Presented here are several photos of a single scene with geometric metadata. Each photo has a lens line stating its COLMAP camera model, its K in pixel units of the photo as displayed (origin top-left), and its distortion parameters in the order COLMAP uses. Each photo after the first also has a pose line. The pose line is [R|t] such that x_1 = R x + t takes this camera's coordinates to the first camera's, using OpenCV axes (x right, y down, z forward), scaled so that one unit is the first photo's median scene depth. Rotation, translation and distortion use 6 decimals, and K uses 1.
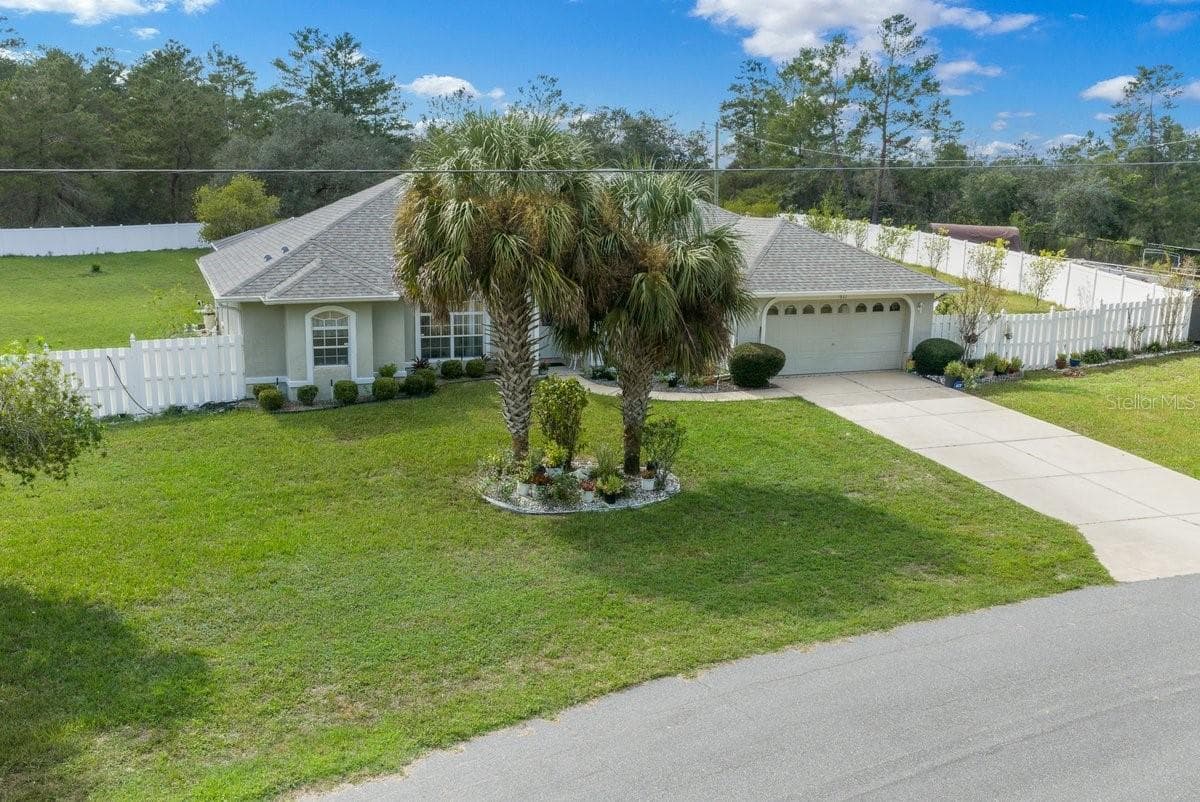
lens RADIAL K [[1072.5, 0, 586.0], [0, 1072.5, 401.1], [0, 0, 1]] dist [0.003624, 0.000030]
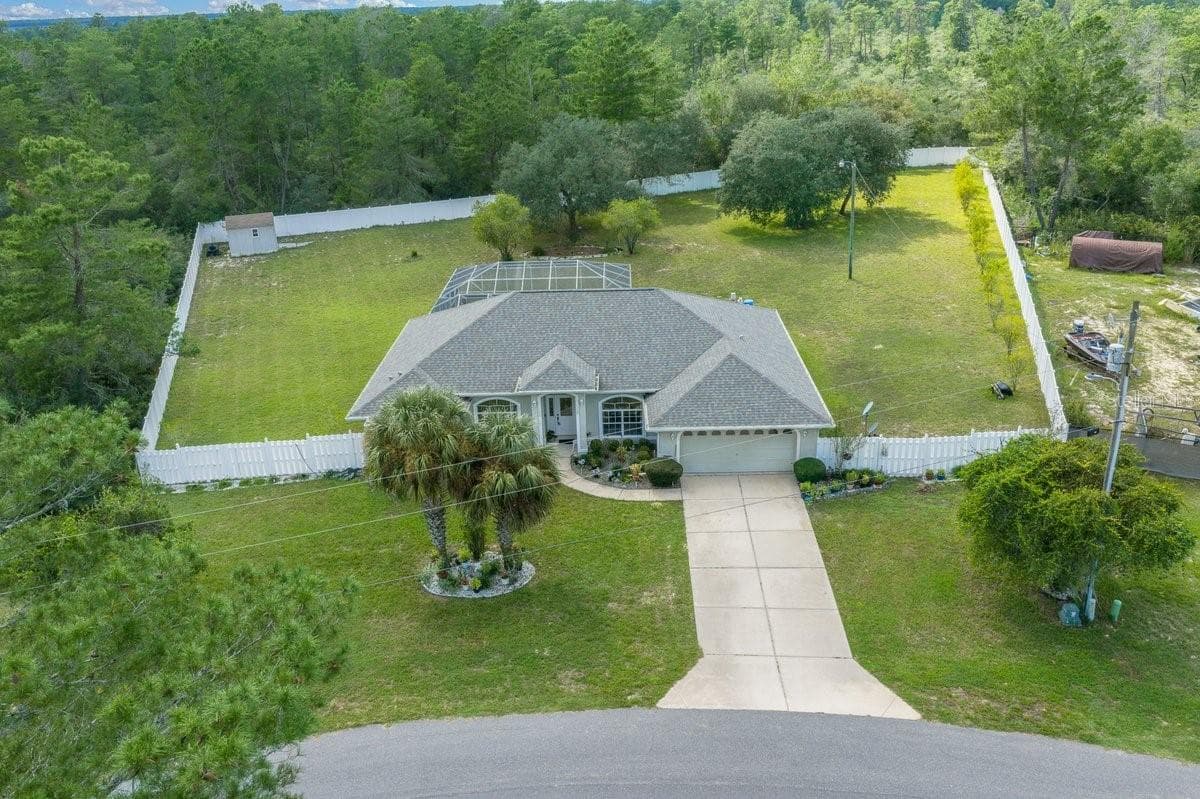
lens RADIAL K [[995.8, 0, 598.9], [0, 995.8, 403.6], [0, 0, 1]] dist [0.008586, -0.004562]
pose [[0.923141, 0.103182, -0.370356, 0.639596], [-0.029374, 0.979426, 0.199655, -0.447246], [0.383337, -0.173431, 0.907179, -0.339033]]
